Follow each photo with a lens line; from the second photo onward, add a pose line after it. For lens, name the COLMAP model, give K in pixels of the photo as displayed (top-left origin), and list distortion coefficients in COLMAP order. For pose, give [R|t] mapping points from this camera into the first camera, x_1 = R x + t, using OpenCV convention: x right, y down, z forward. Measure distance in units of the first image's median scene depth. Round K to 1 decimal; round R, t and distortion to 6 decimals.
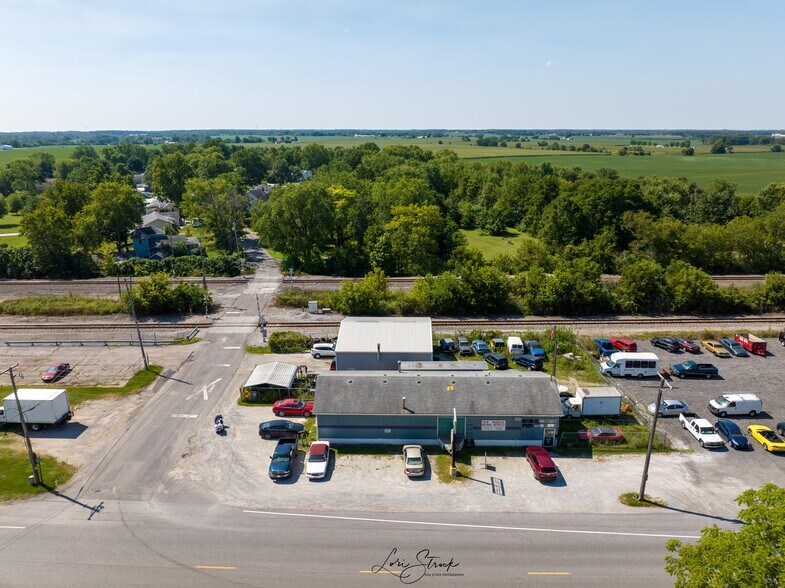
lens RADIAL K [[551.7, 0, 395.1], [0, 551.7, 291.4], [0, 0, 1]] dist [-0.038484, 0.002223]
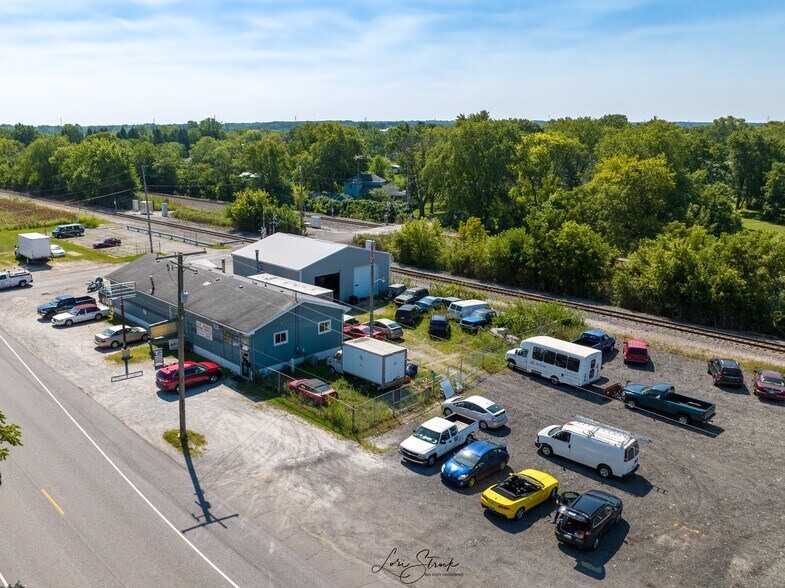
lens RADIAL K [[698.6, 0, 392.5], [0, 698.6, 294.0], [0, 0, 1]] dist [-0.006077, -0.000291]
pose [[0.672794, 0.158700, -0.722608, 0.908049], [-0.210802, 0.977356, 0.018378, 0.097083], [0.709162, 0.139963, 0.691013, 0.406493]]
